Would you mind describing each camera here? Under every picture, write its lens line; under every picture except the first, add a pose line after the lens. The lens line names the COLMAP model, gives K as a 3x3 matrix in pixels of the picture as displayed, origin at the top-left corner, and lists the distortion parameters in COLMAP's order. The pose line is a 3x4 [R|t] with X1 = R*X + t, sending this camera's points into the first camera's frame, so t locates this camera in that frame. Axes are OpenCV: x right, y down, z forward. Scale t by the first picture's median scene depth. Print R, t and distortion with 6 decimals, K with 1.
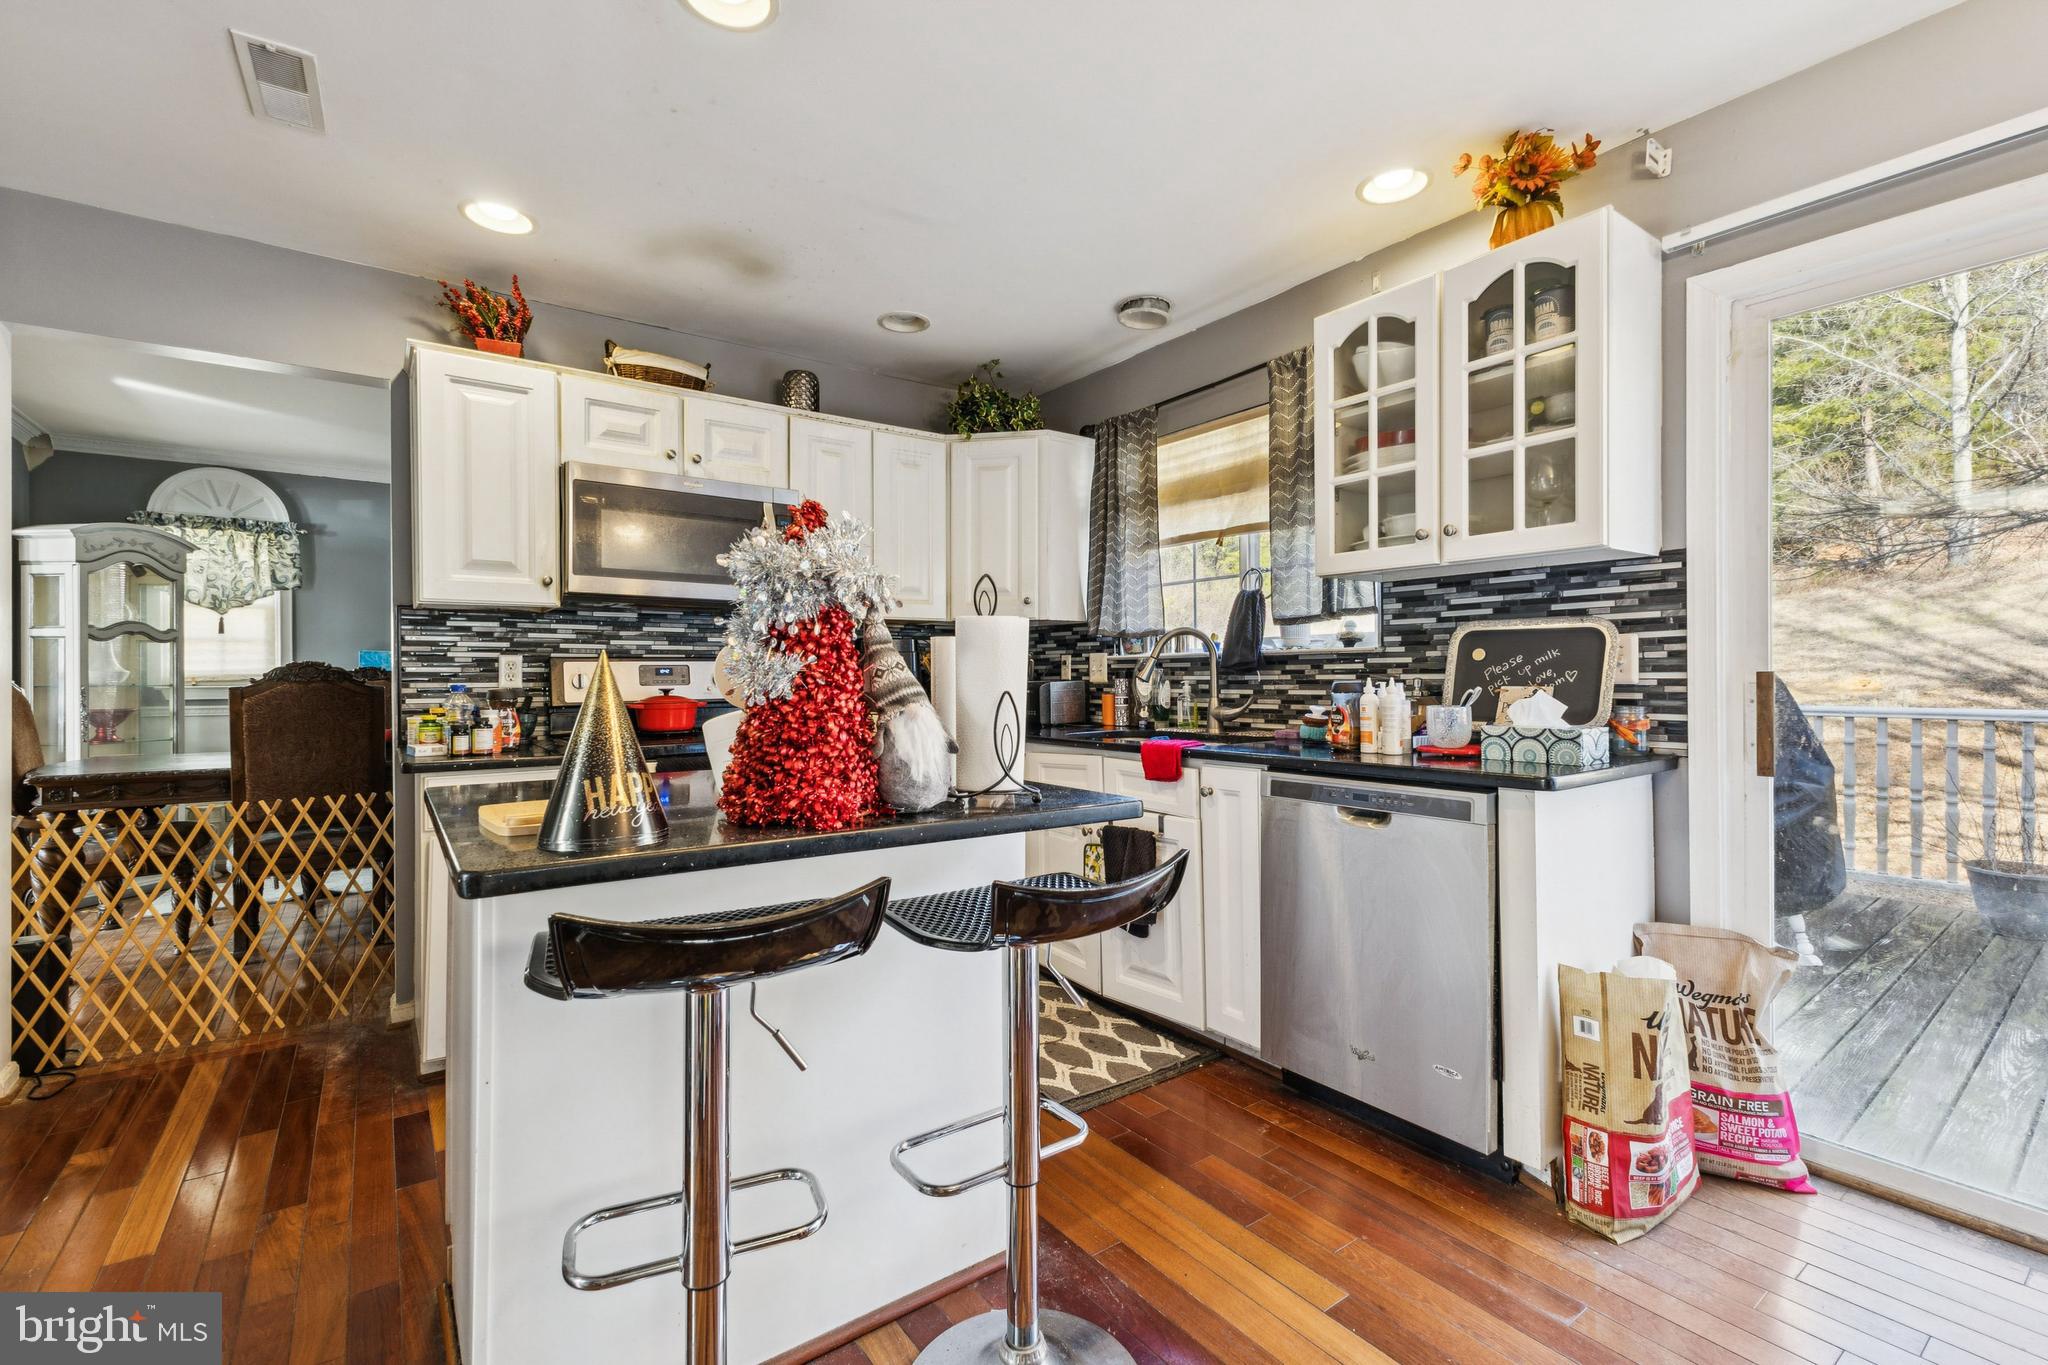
lens RADIAL K [[907.8, 0, 1020.0], [0, 907.8, 674.4], [0, 0, 1]] dist [0.017849, -0.000064]
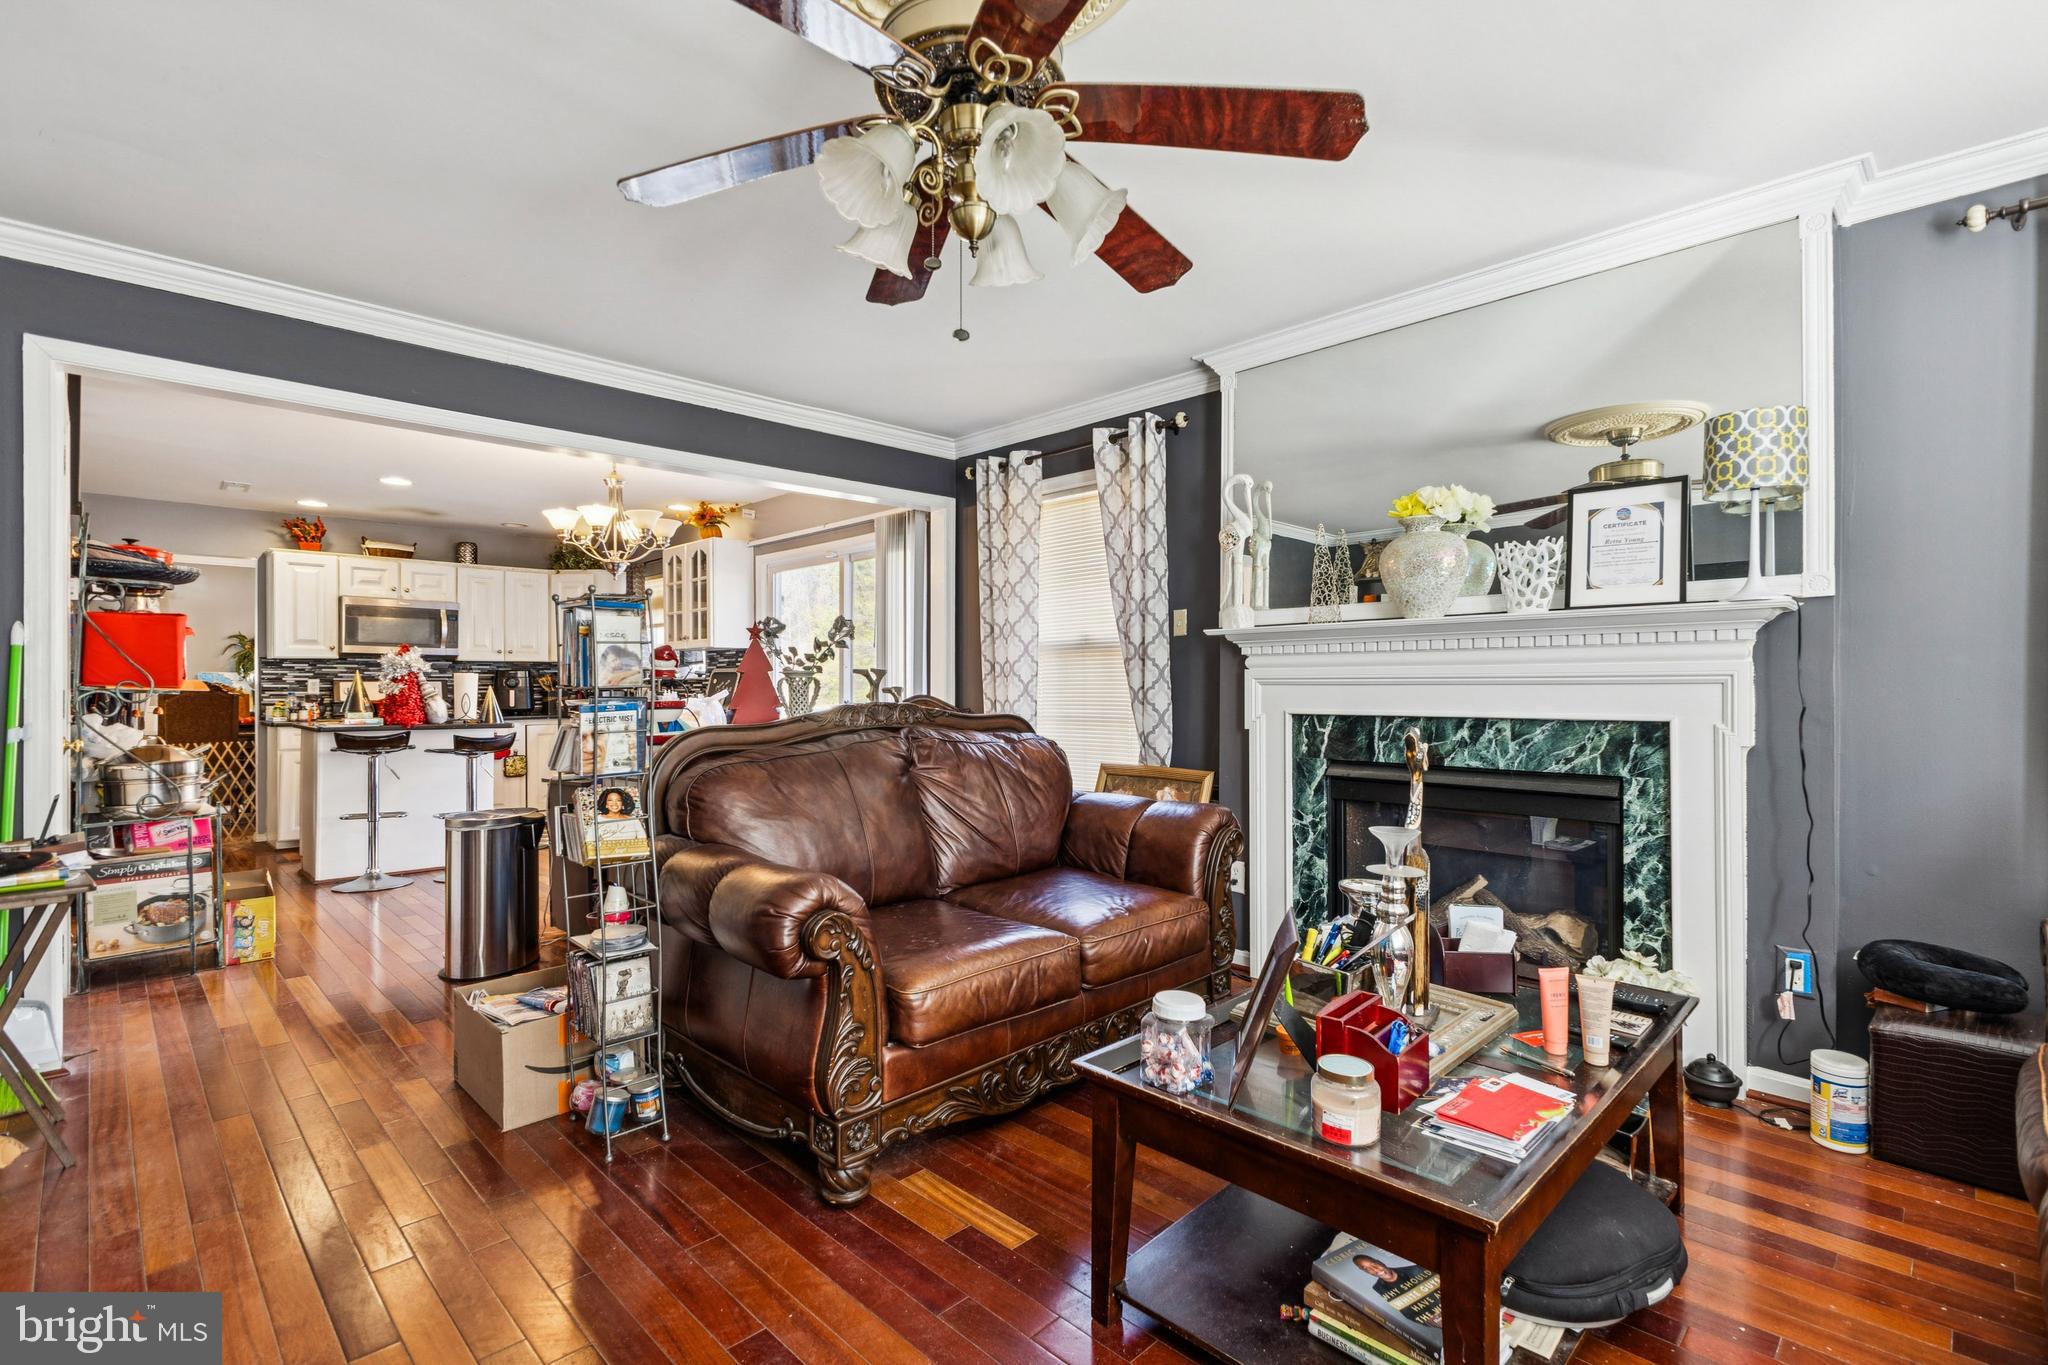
lens RADIAL K [[940.5, 0, 1030.2], [0, 940.5, 679.7], [0, 0, 1]] dist [0.001032, 0.000094]
pose [[0.986460, 0.001897, 0.163990, 0.860171], [-0.000809, 0.999977, -0.006702, -0.006615], [-0.163999, 0.006479, 0.986439, -1.690571]]
